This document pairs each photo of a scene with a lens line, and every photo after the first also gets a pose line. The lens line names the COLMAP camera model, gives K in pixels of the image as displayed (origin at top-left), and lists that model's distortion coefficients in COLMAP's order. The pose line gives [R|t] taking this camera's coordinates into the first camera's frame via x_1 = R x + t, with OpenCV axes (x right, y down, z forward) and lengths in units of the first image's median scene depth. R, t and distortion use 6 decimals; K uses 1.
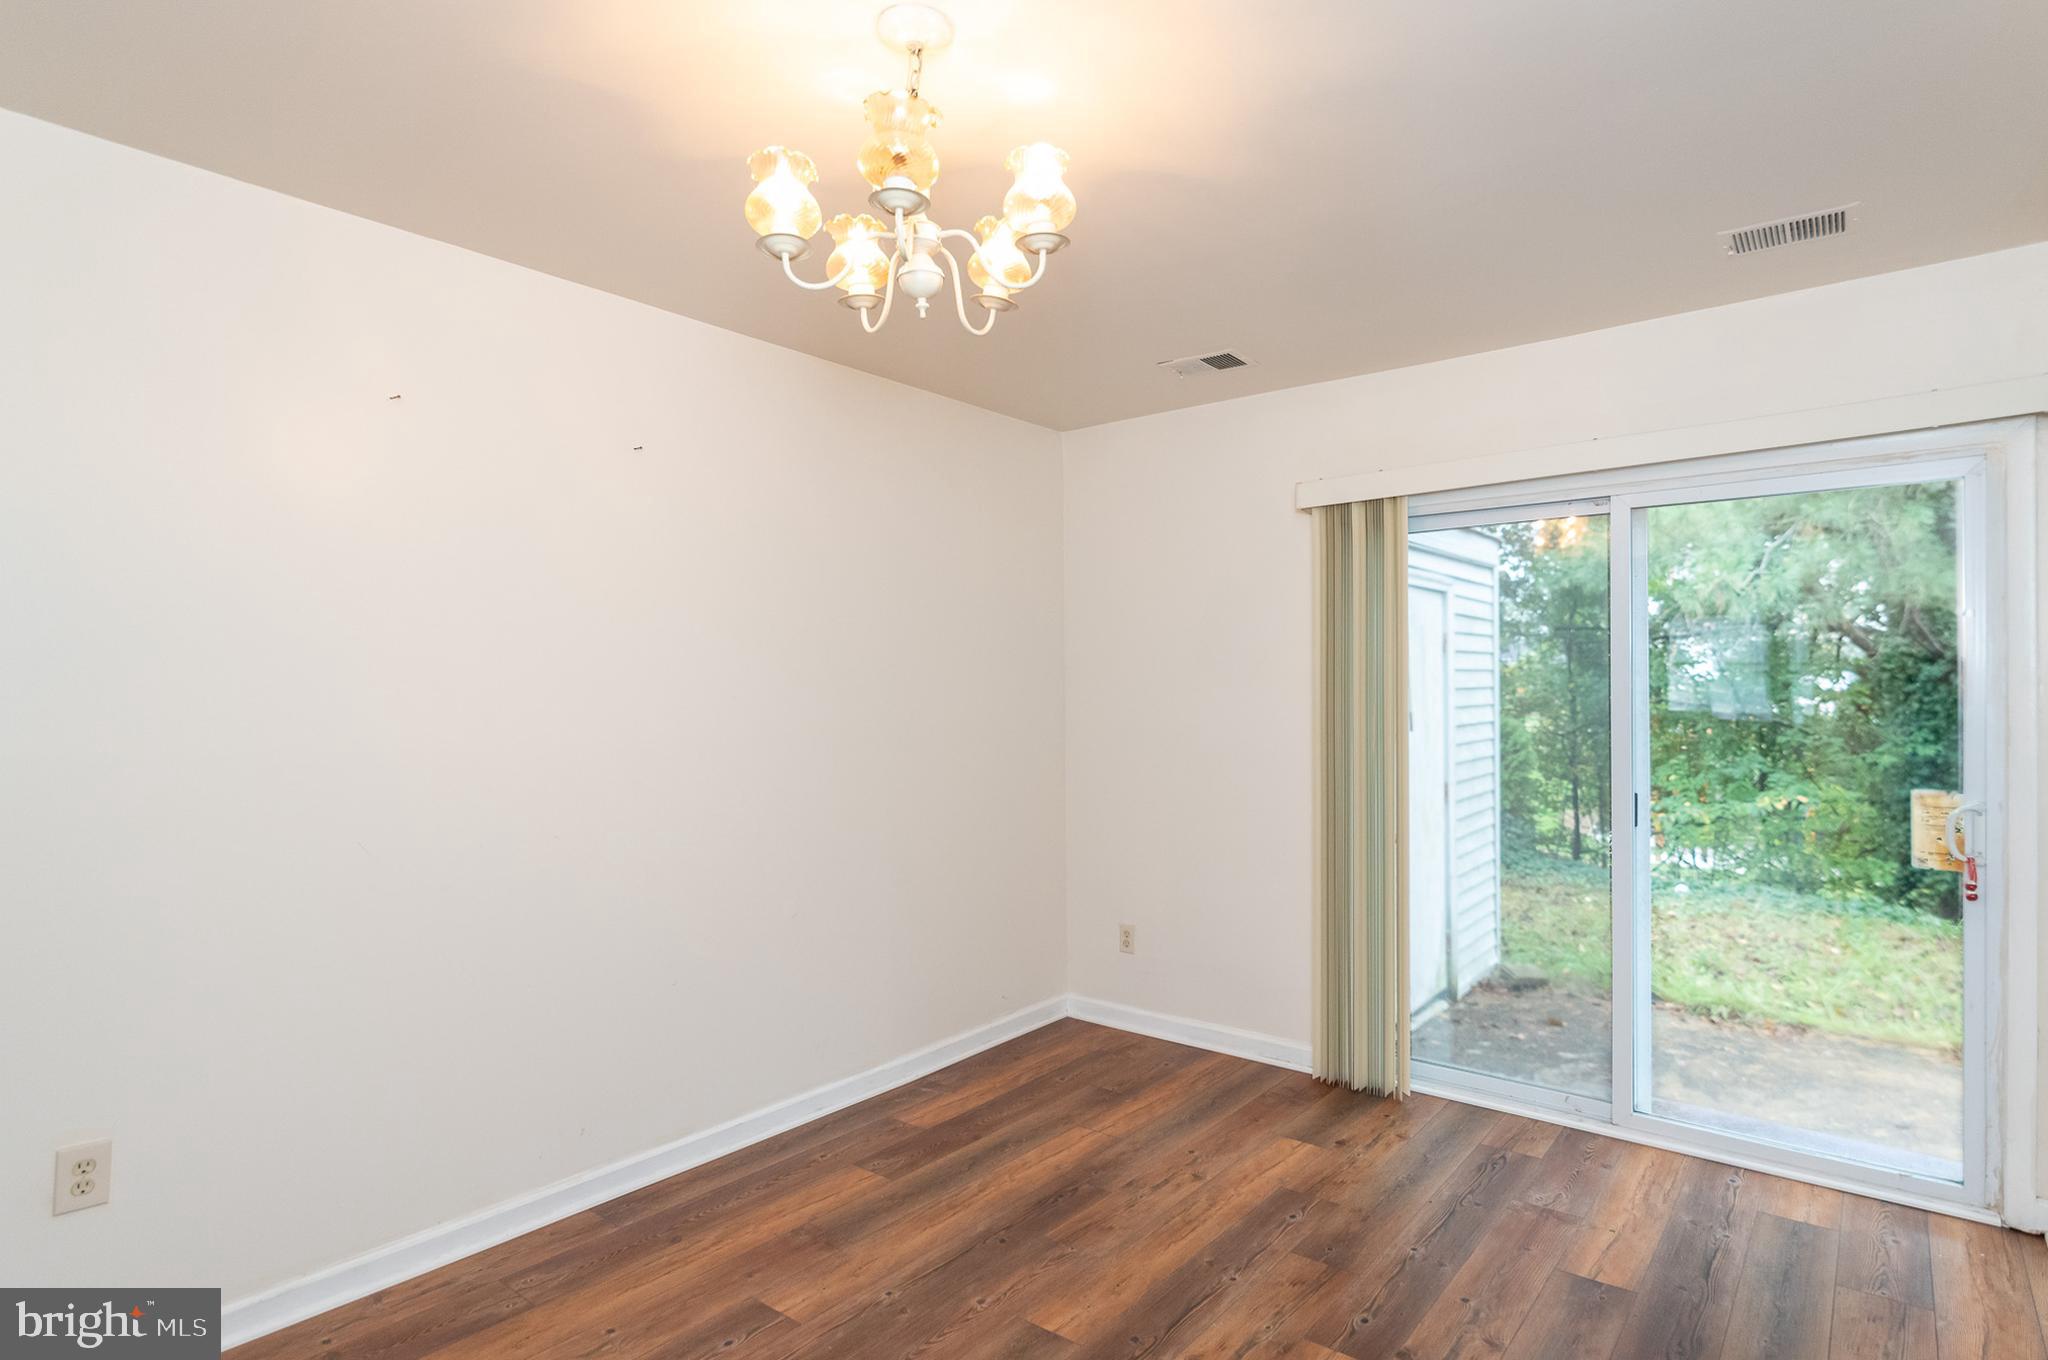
lens RADIAL K [[1064.2, 0, 1081.8], [0, 1064.2, 680.7], [0, 0, 1]] dist [-0.006526, -0.001148]
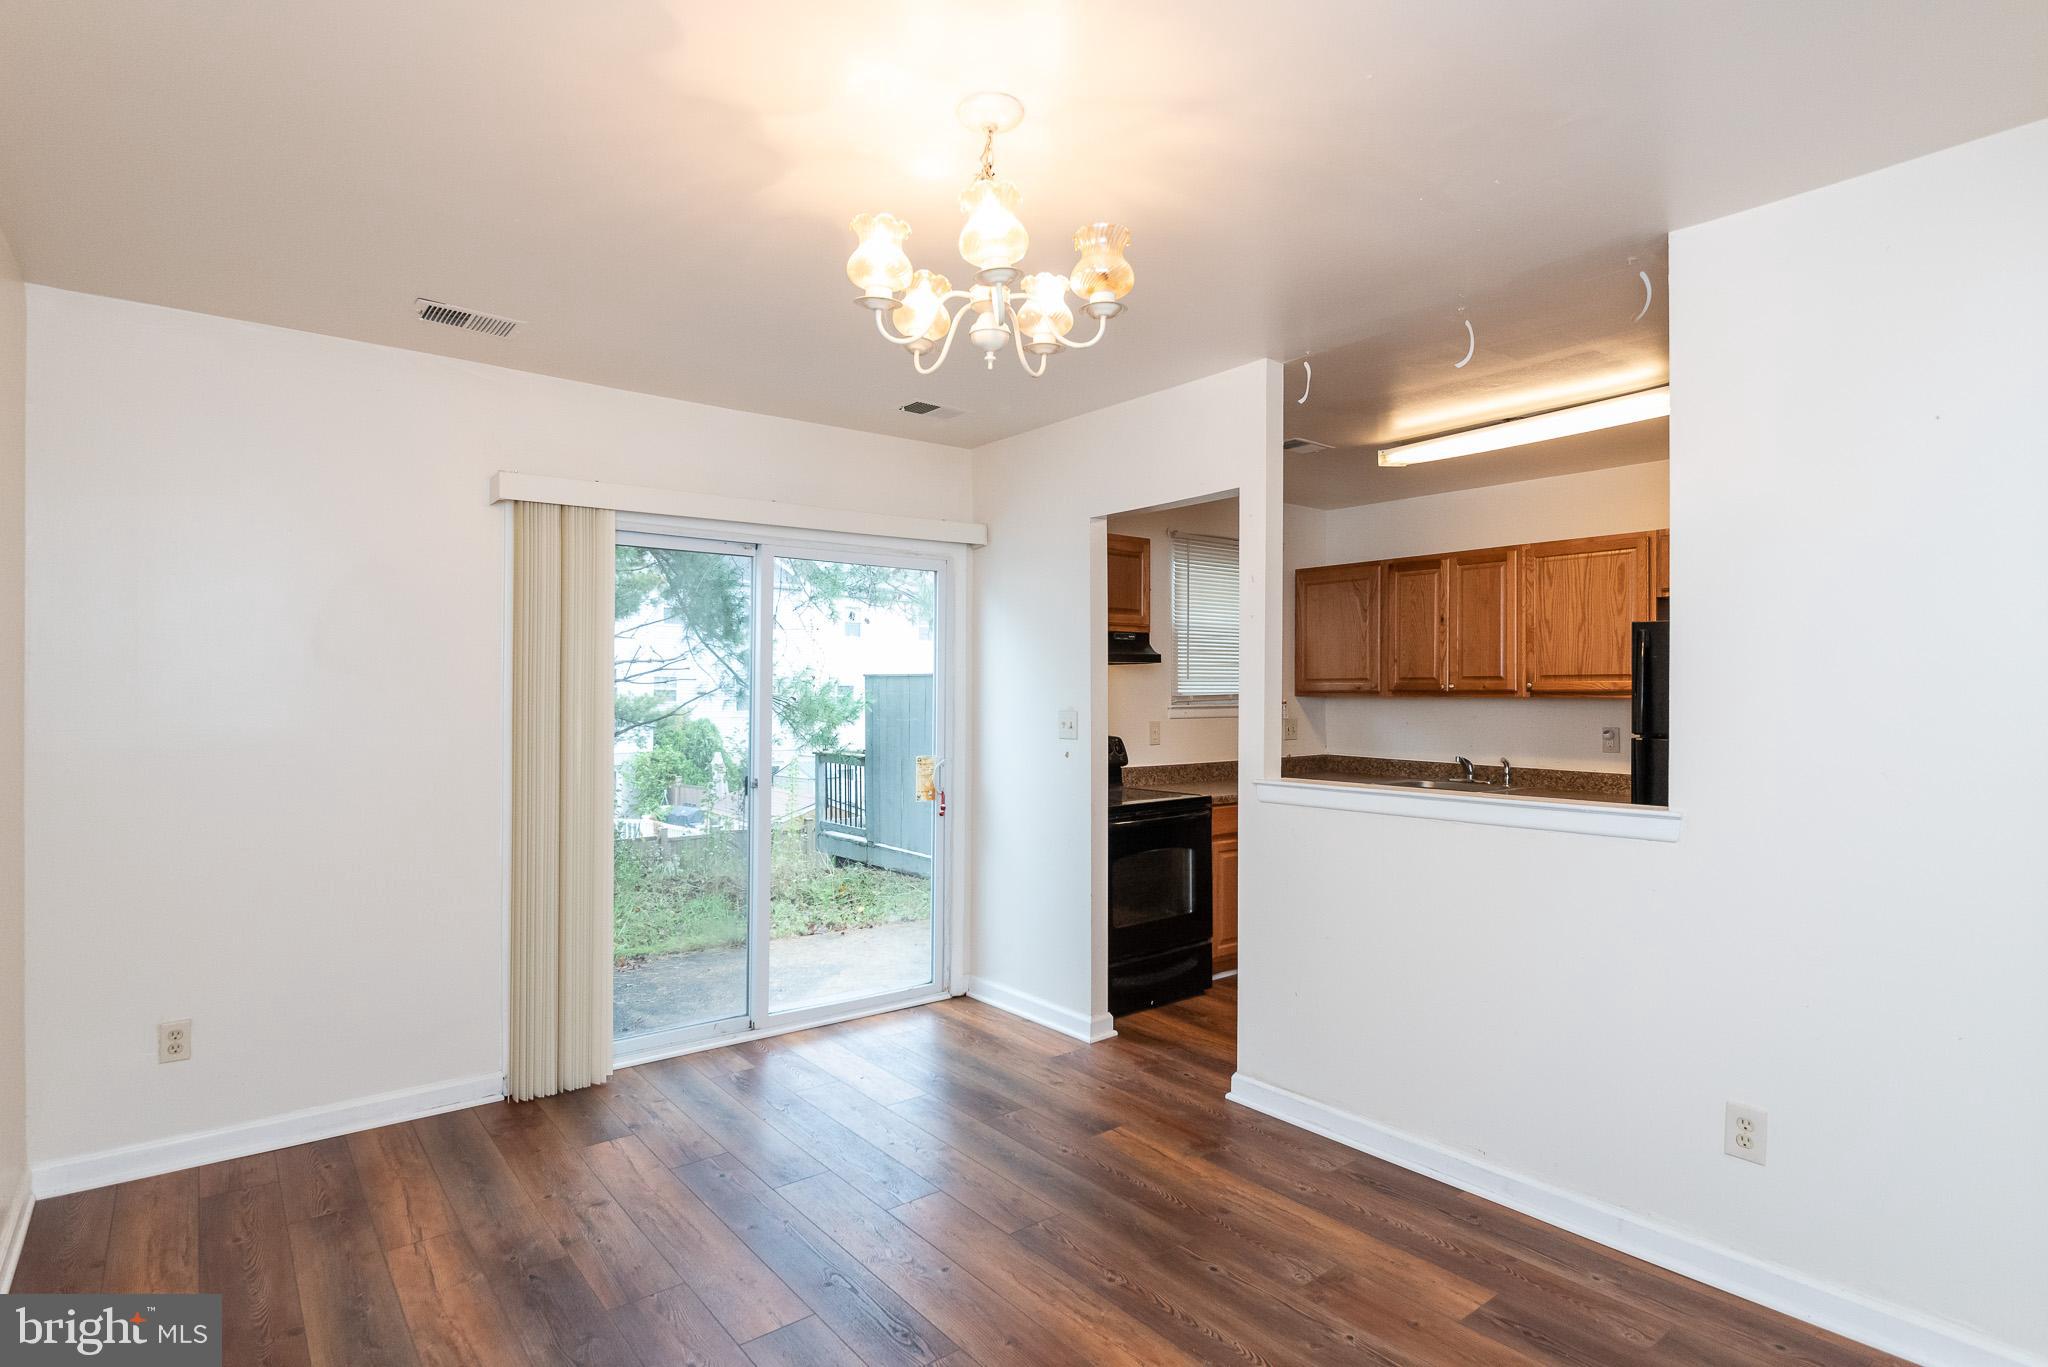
lens RADIAL K [[1049.2, 0, 1039.4], [0, 1049.2, 690.3], [0, 0, 1]] dist [-0.005537, -0.002025]
pose [[0.230970, 0.004061, 0.972952, -0.684620], [-0.014446, 0.999895, -0.000744, 0.000009], [-0.972854, -0.013884, 0.231005, 0.385272]]
